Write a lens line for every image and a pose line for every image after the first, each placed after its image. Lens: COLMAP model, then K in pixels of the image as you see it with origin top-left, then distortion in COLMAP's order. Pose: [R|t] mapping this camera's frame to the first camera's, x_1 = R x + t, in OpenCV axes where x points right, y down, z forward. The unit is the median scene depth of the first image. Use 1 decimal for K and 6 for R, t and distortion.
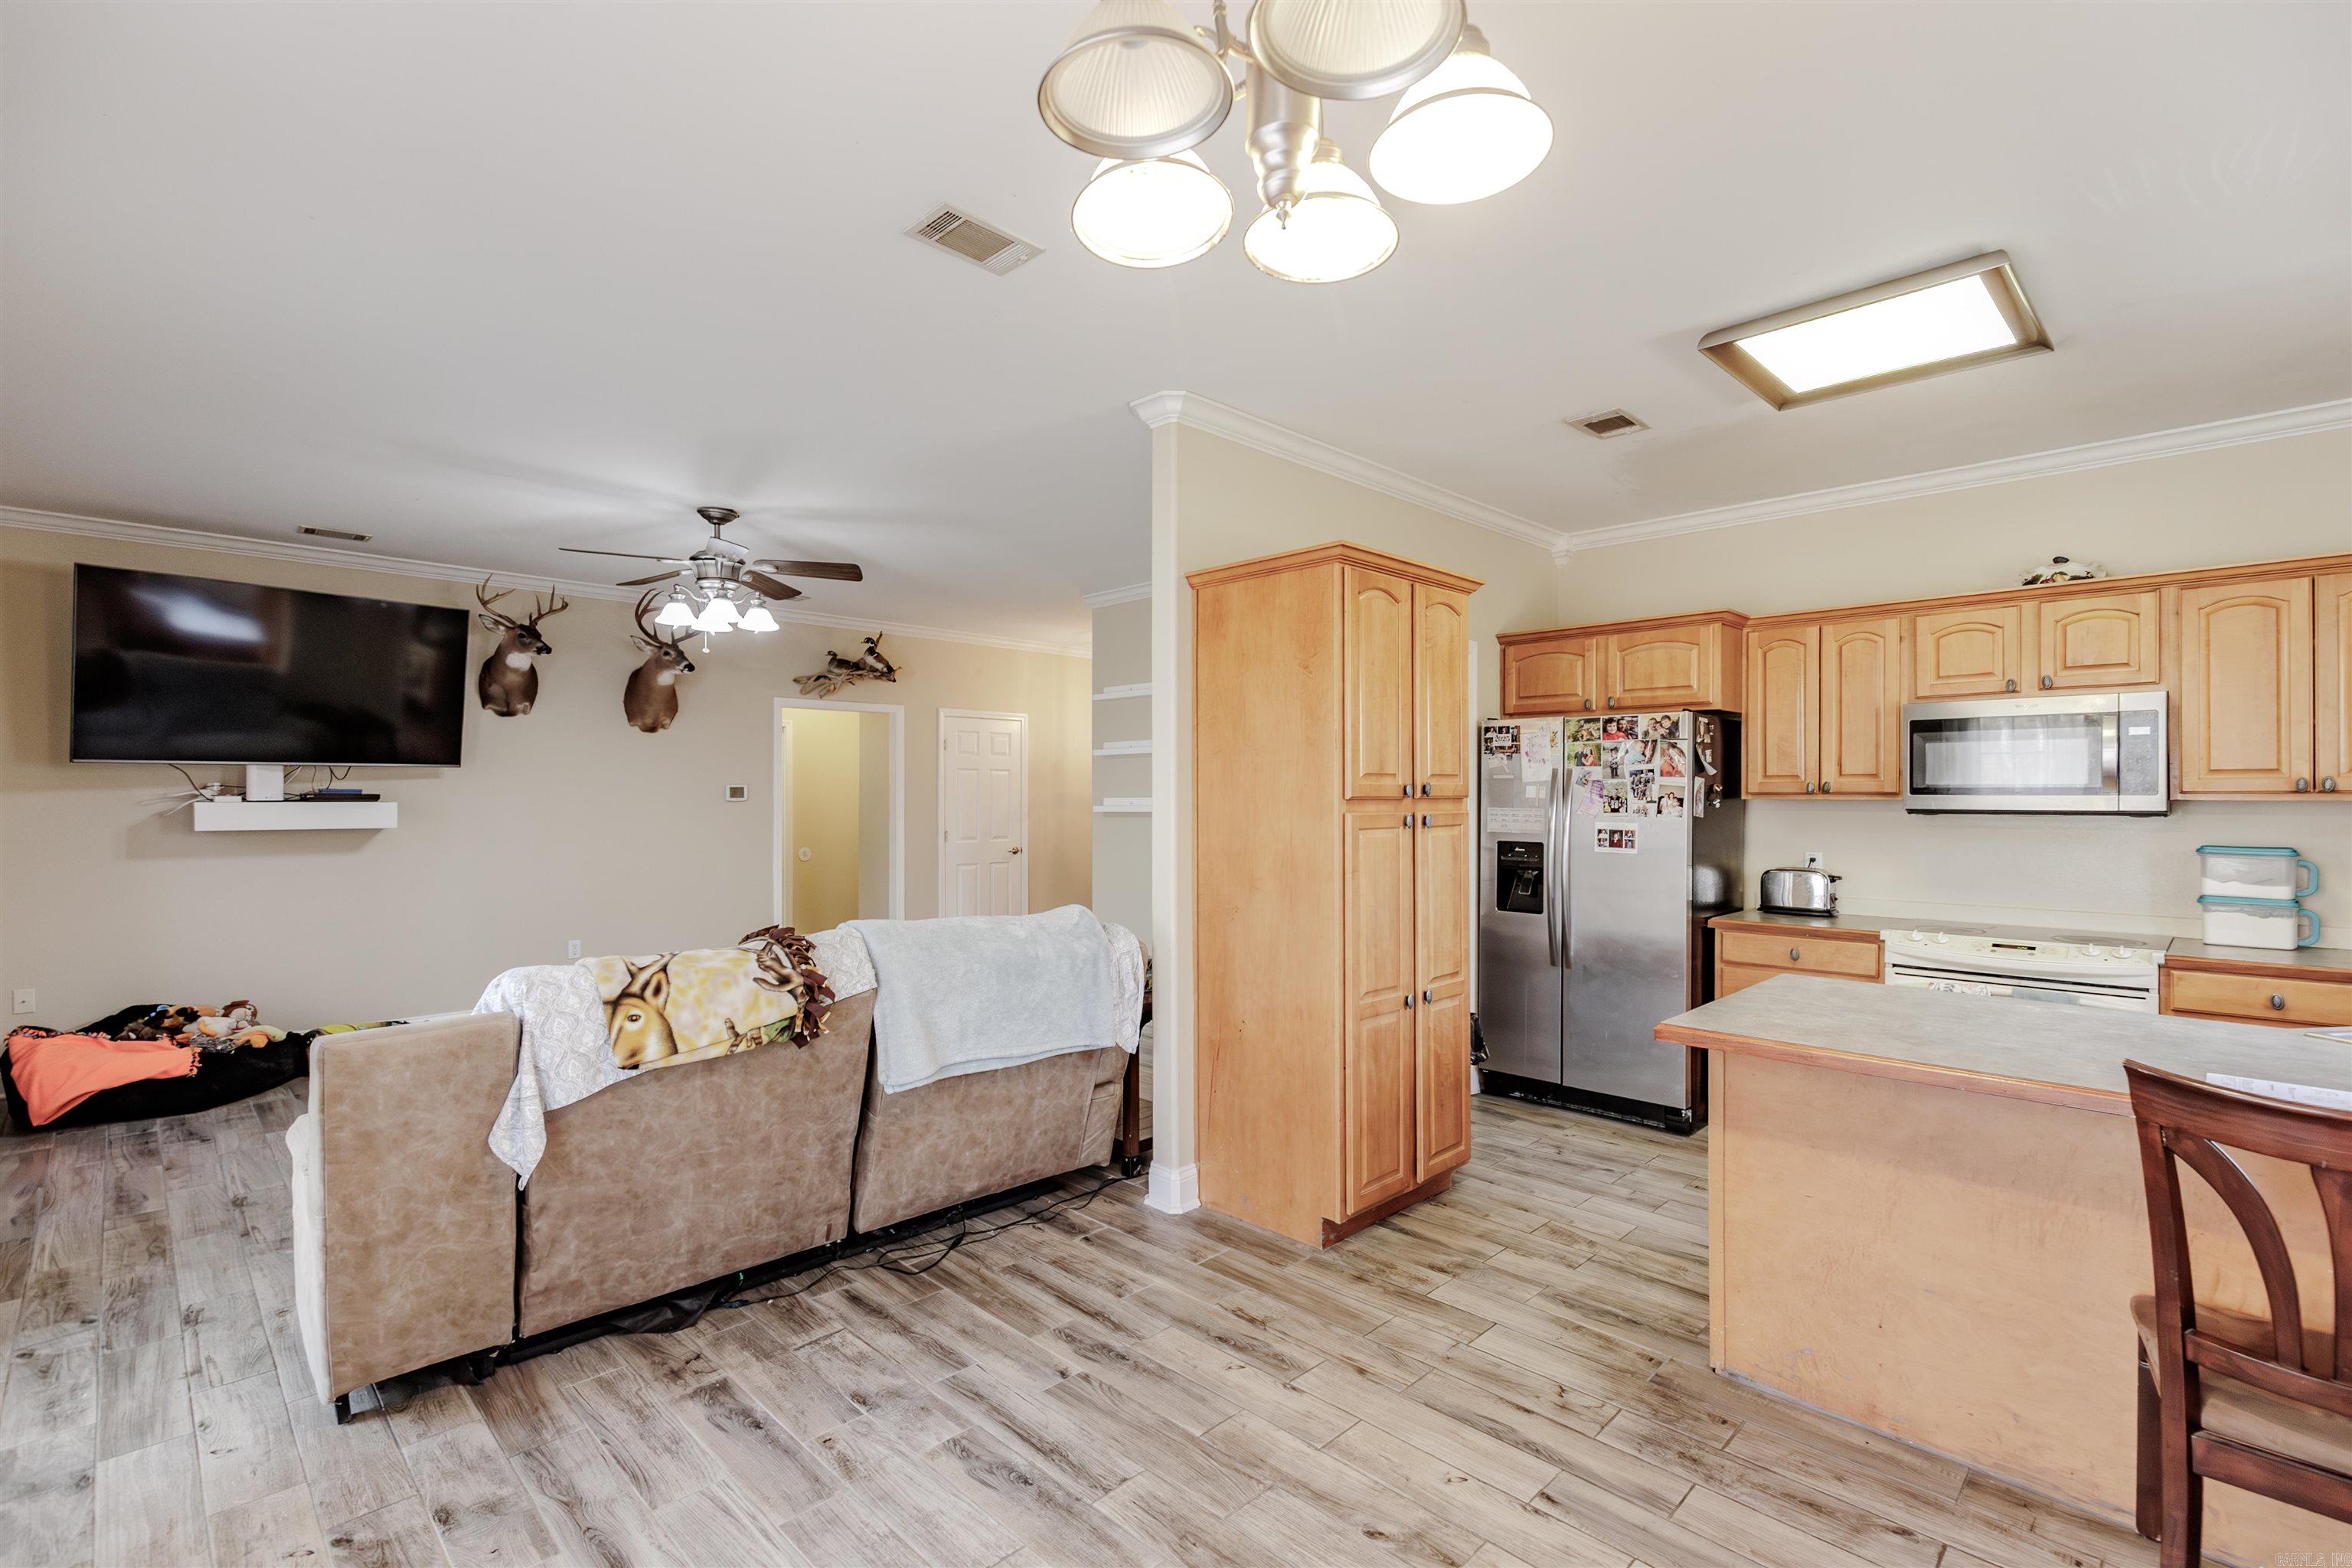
lens RADIAL K [[1062.5, 0, 1168.4], [0, 1062.5, 791.7], [0, 0, 1]] dist [0.002688, -0.000274]
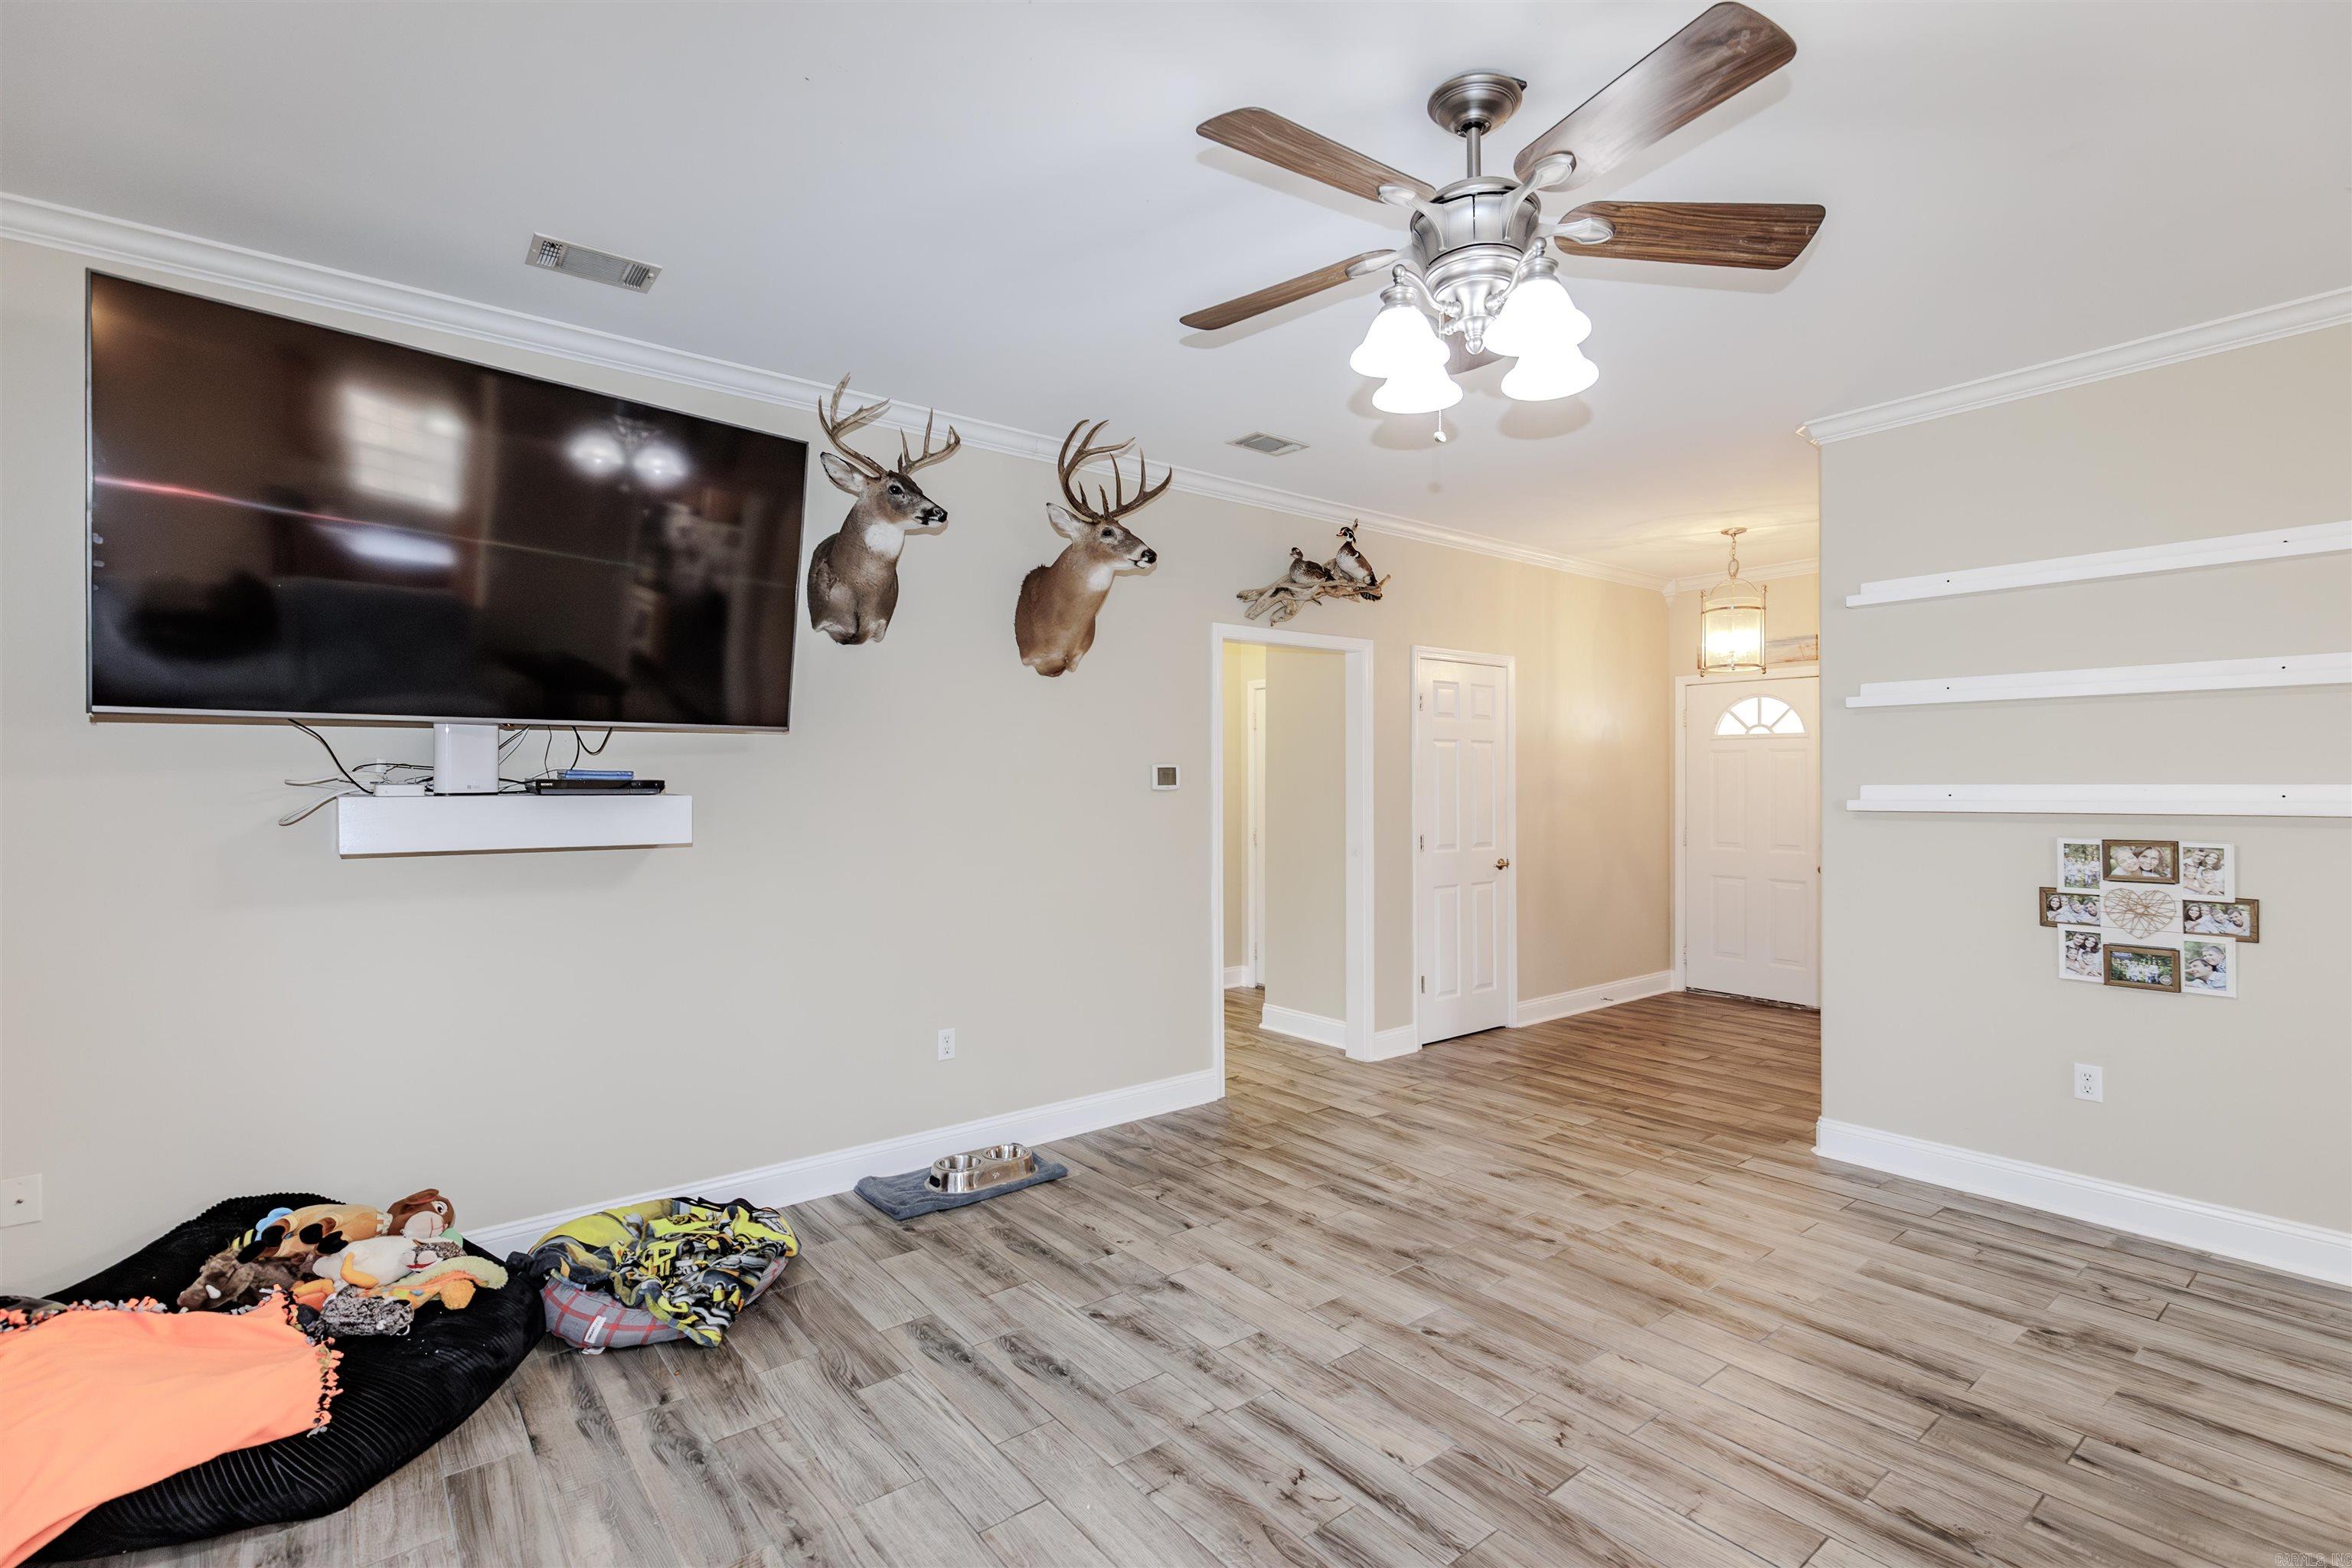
lens RADIAL K [[1080.7, 0, 1174.4], [0, 1080.7, 771.1], [0, 0, 1]] dist [0.001473, -0.000194]
pose [[0.993604, -0.002101, -0.112902, -0.723794], [0.001725, 0.999993, -0.003434, -0.000385], [0.112908, 0.003218, 0.993600, 0.835637]]
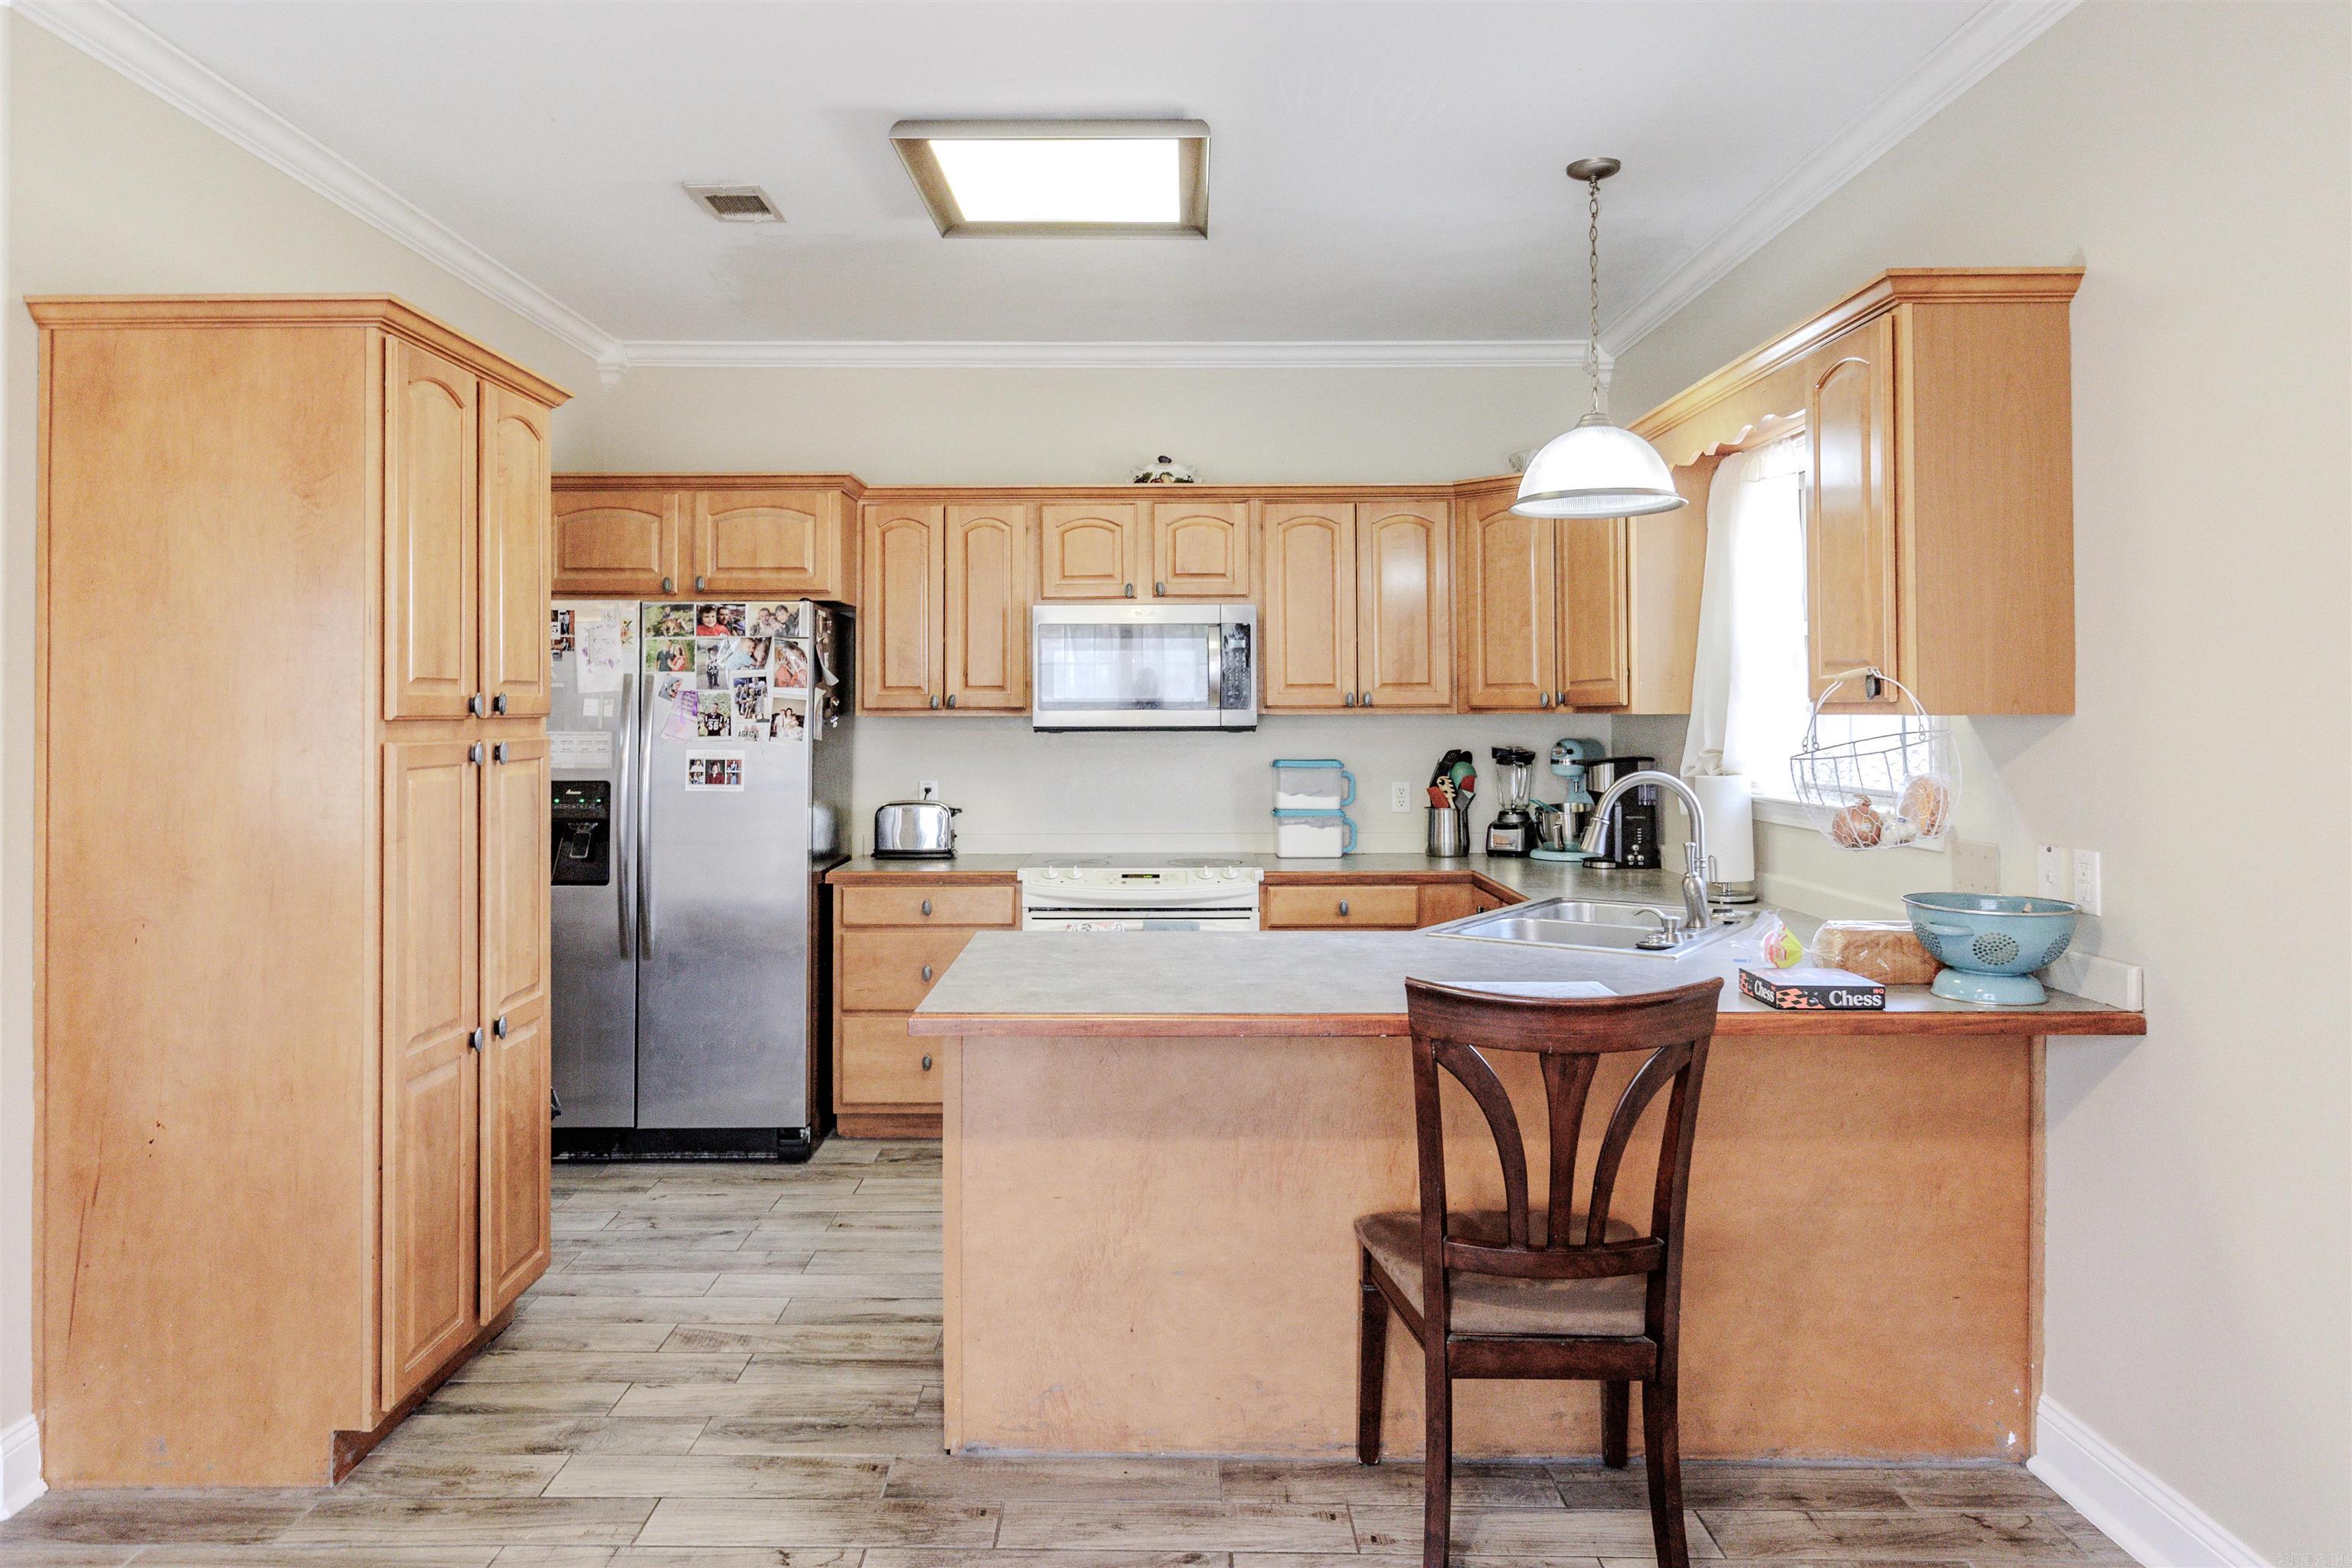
lens RADIAL K [[1497.8, 0, 1168.1], [0, 1497.8, 680.2], [0, 0, 1]] dist [0.004706, -0.002738]
pose [[0.712915, 0.010977, 0.701165, -0.101539], [0.001657, 0.999848, -0.017338, -0.000106], [-0.701249, 0.013522, 0.712789, 0.069830]]
